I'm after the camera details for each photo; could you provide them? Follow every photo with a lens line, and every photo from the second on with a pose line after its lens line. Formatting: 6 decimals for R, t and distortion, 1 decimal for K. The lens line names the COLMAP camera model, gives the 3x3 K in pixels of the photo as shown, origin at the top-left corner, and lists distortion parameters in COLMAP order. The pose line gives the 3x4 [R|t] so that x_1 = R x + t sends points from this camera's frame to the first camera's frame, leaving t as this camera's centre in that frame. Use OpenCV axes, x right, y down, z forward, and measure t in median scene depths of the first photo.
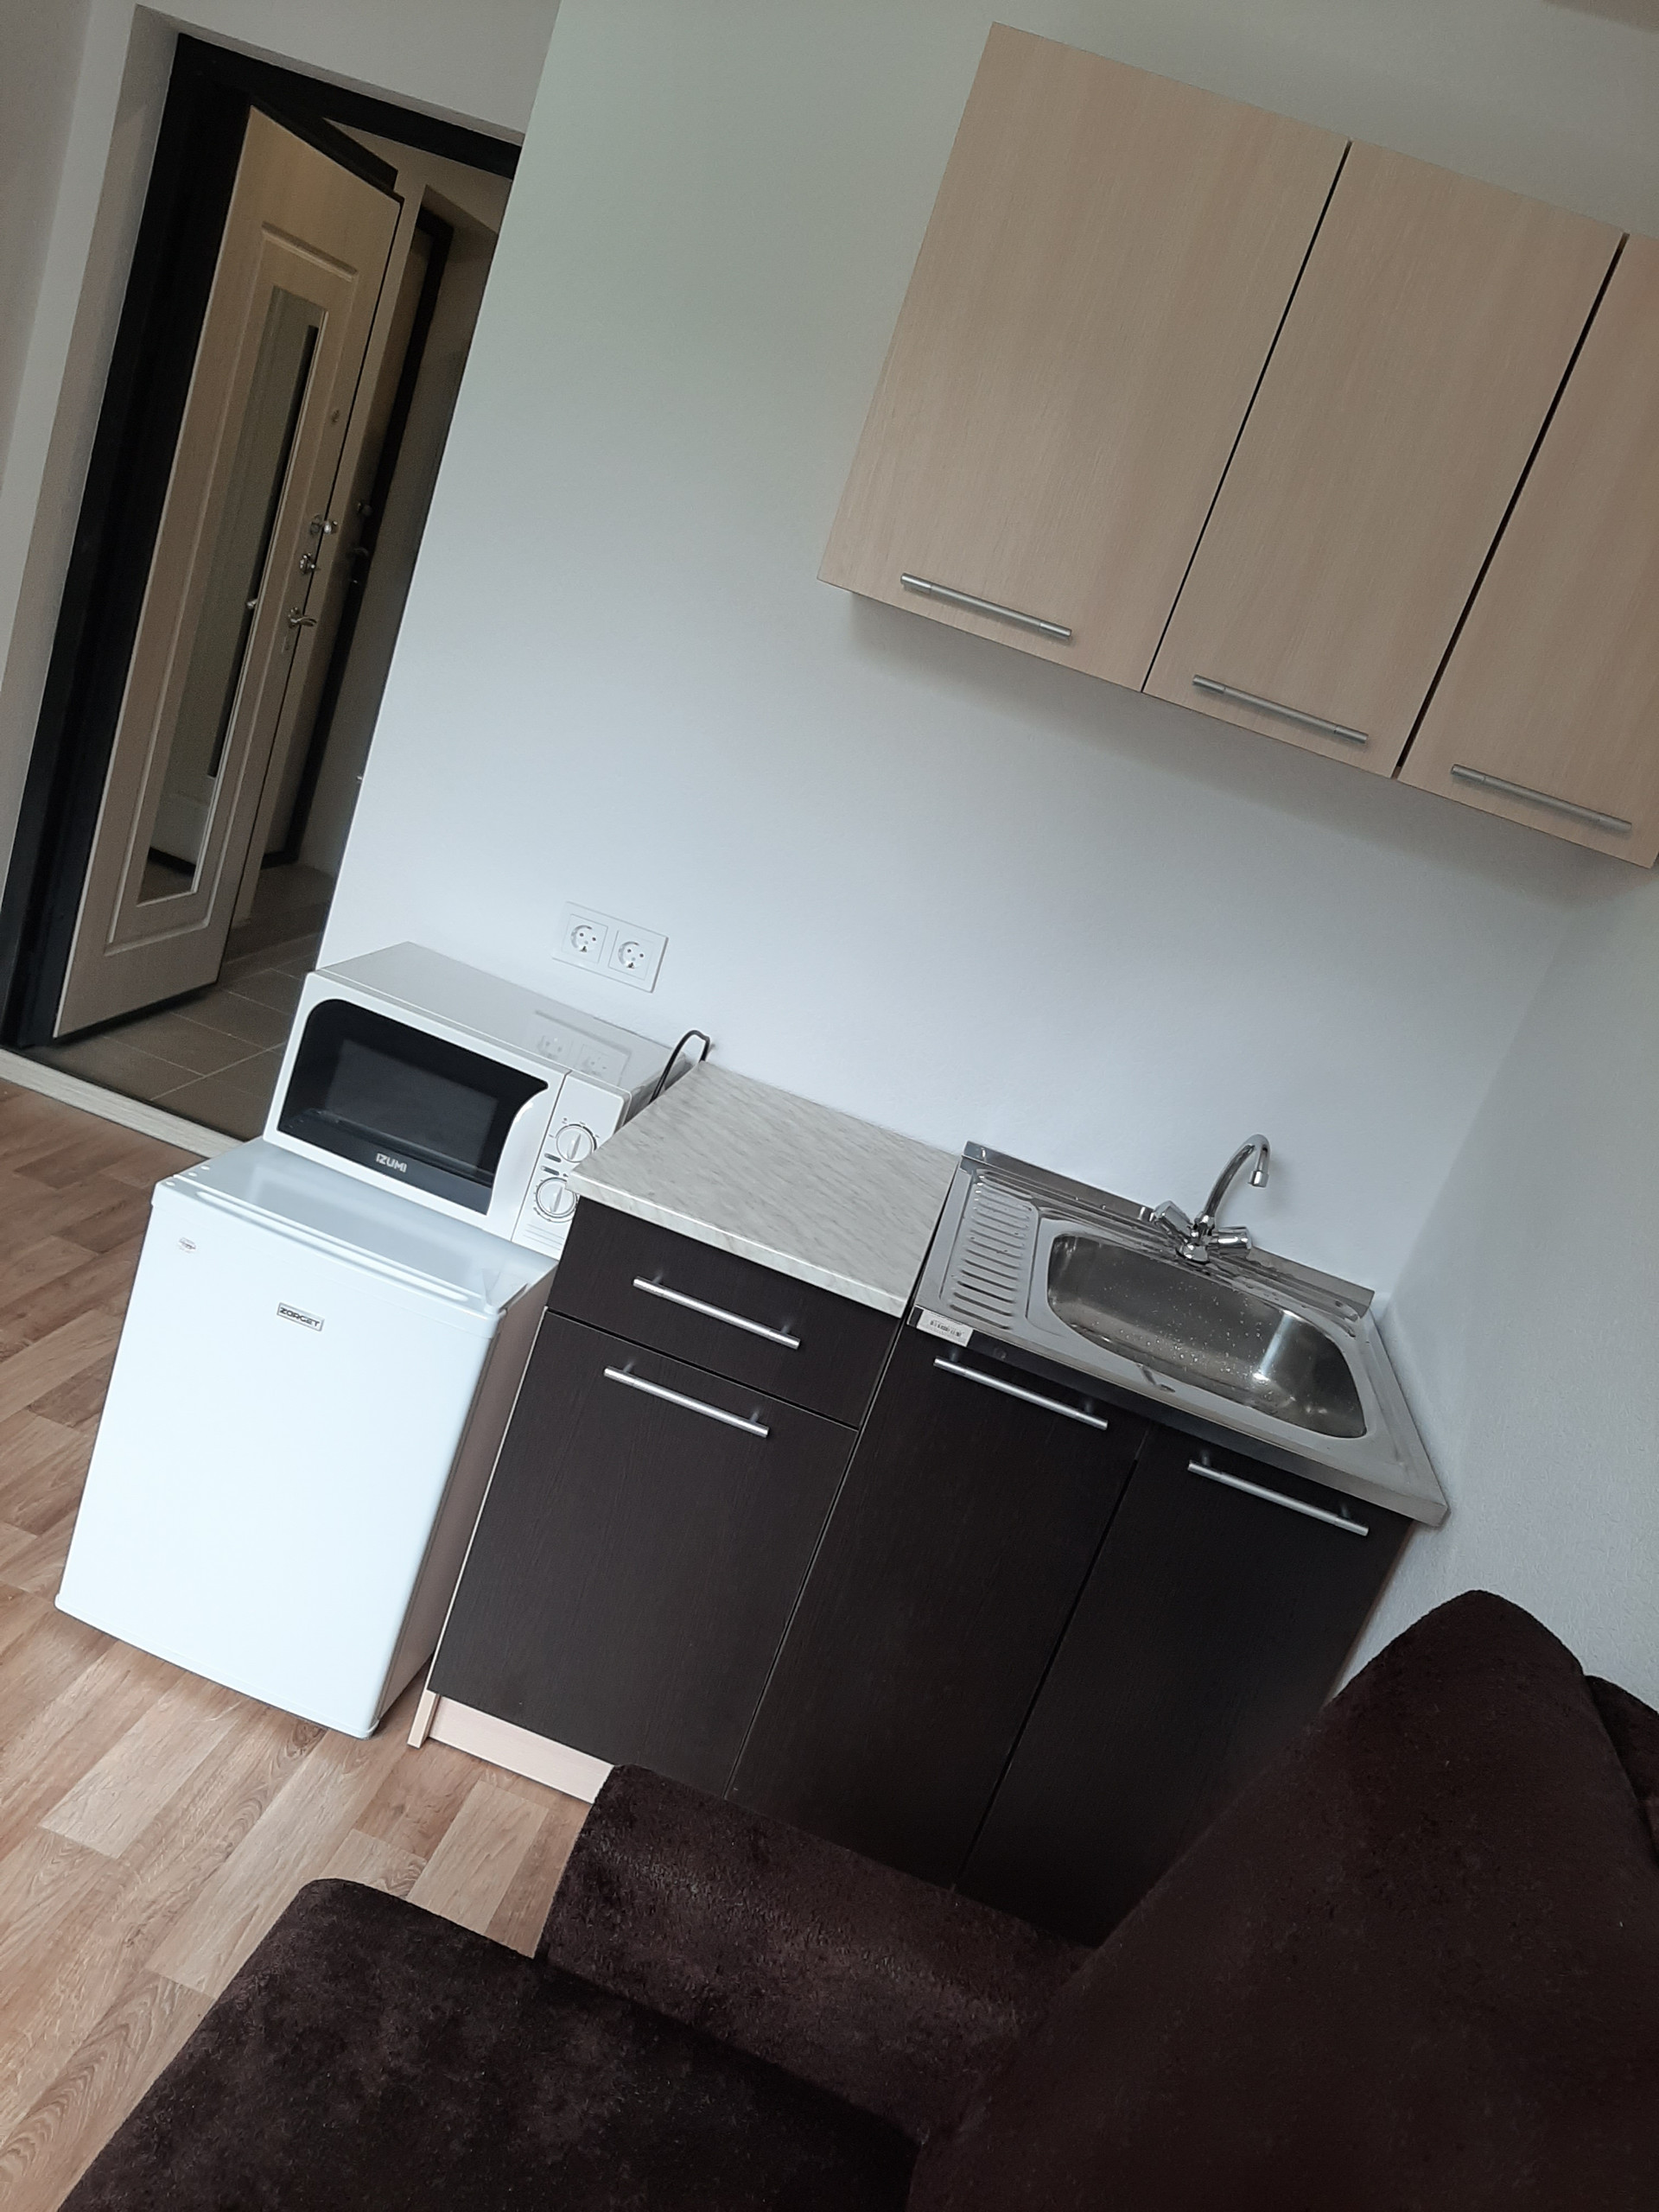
lens RADIAL K [[1765.6, 0, 829.2], [0, 1765.6, 1119.2], [0, 0, 1]] dist [0.123049, -0.227676]
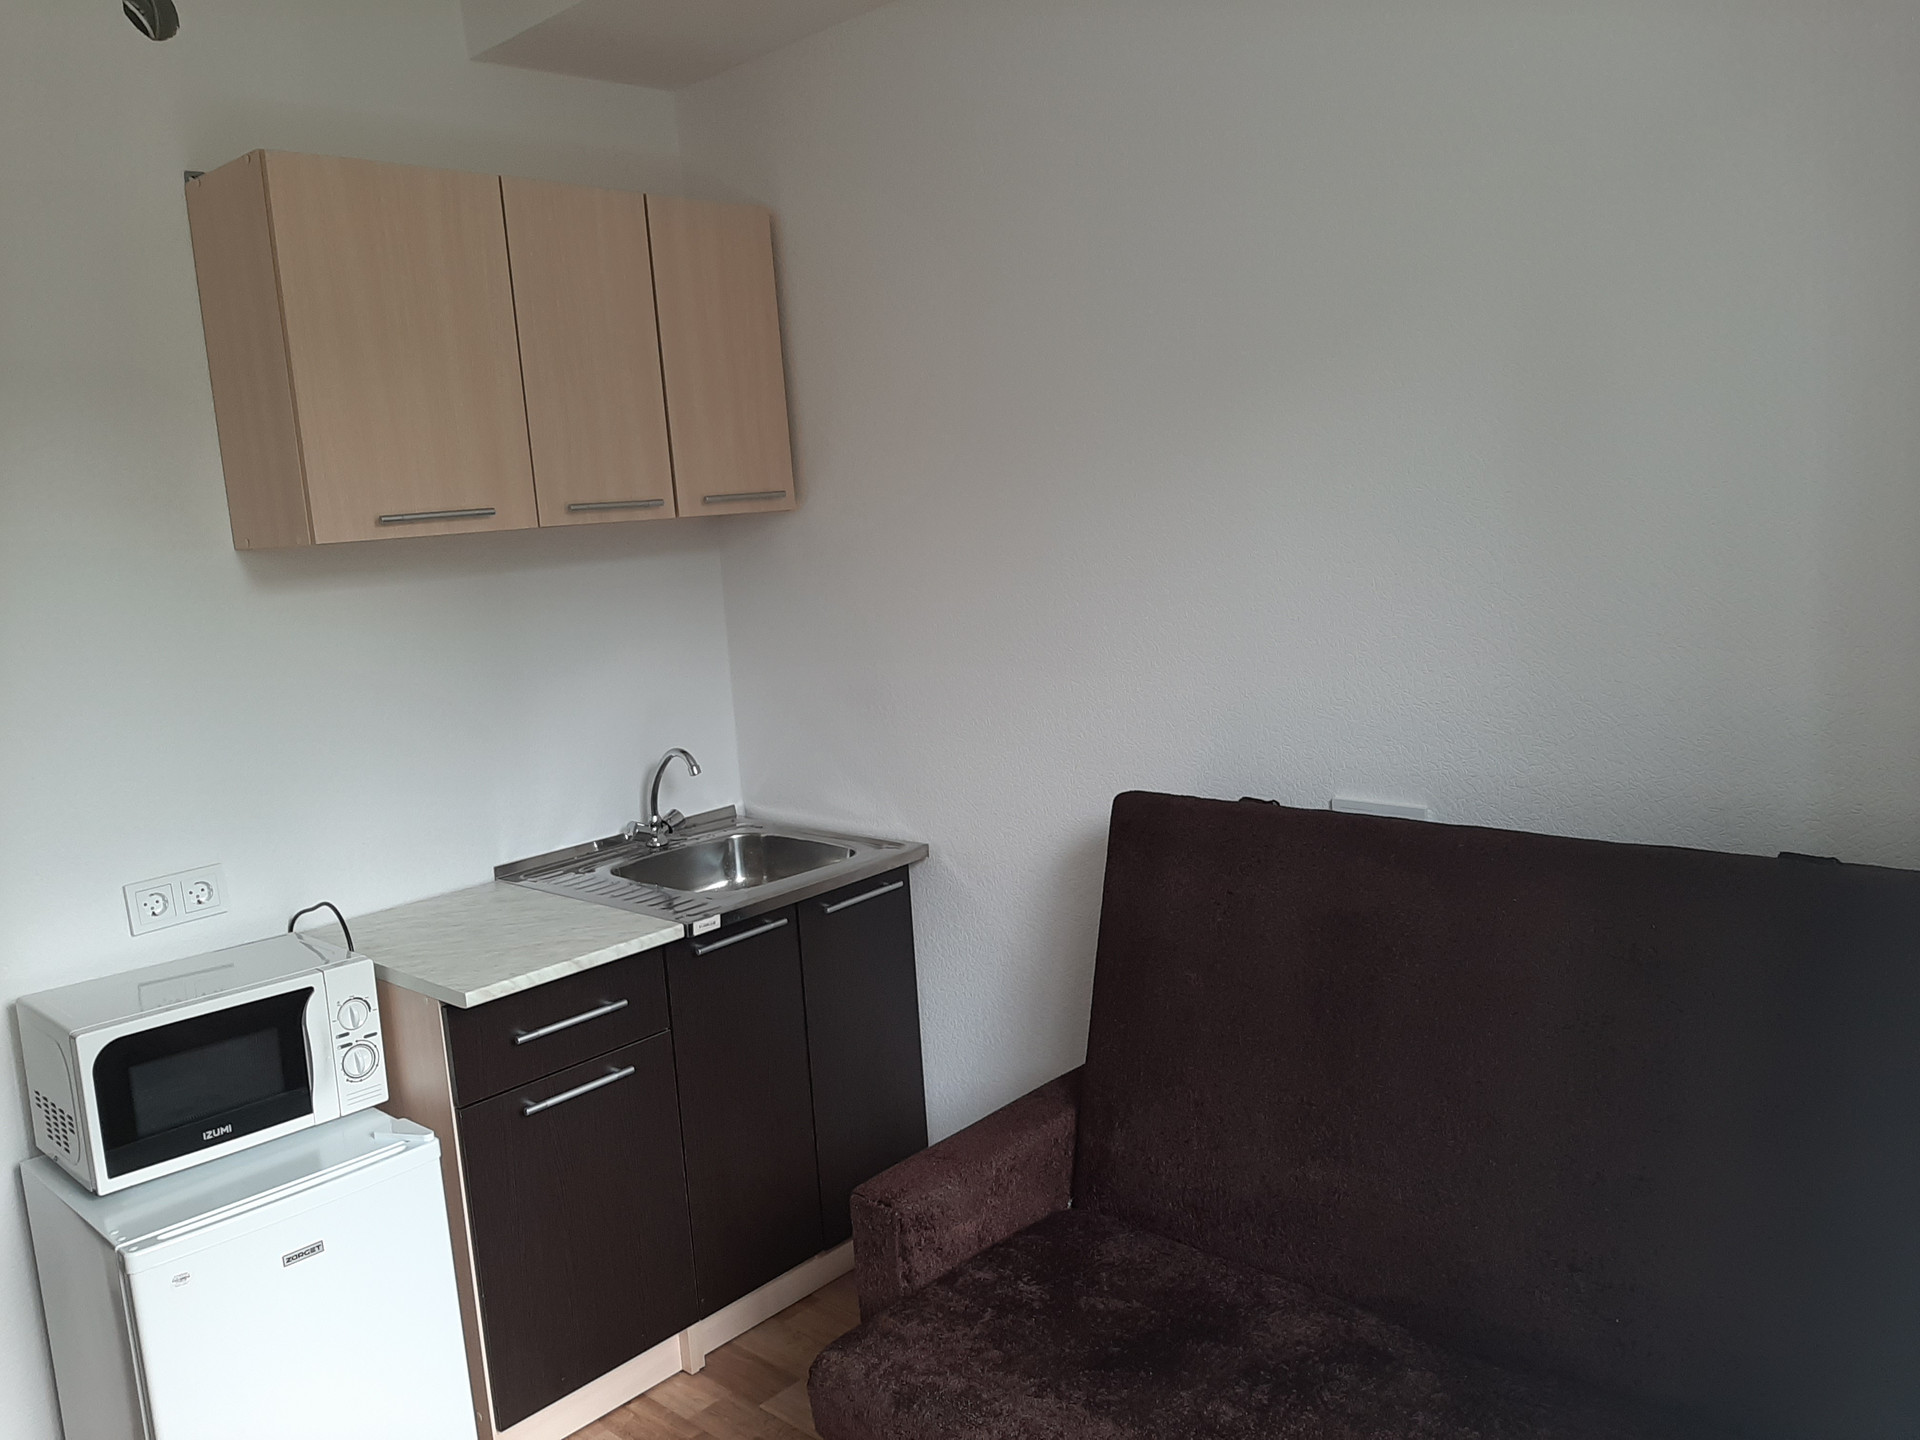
lens RADIAL K [[1532.6, 0, 1005.9], [0, 1532.6, 725.3], [0, 0, 1]] dist [0.123049, -0.227676]
pose [[0.461766, -0.473095, 0.750302, -0.696556], [0.469015, 0.848191, 0.246167, -0.226267], [-0.752859, 0.238231, 0.613554, -0.080537]]
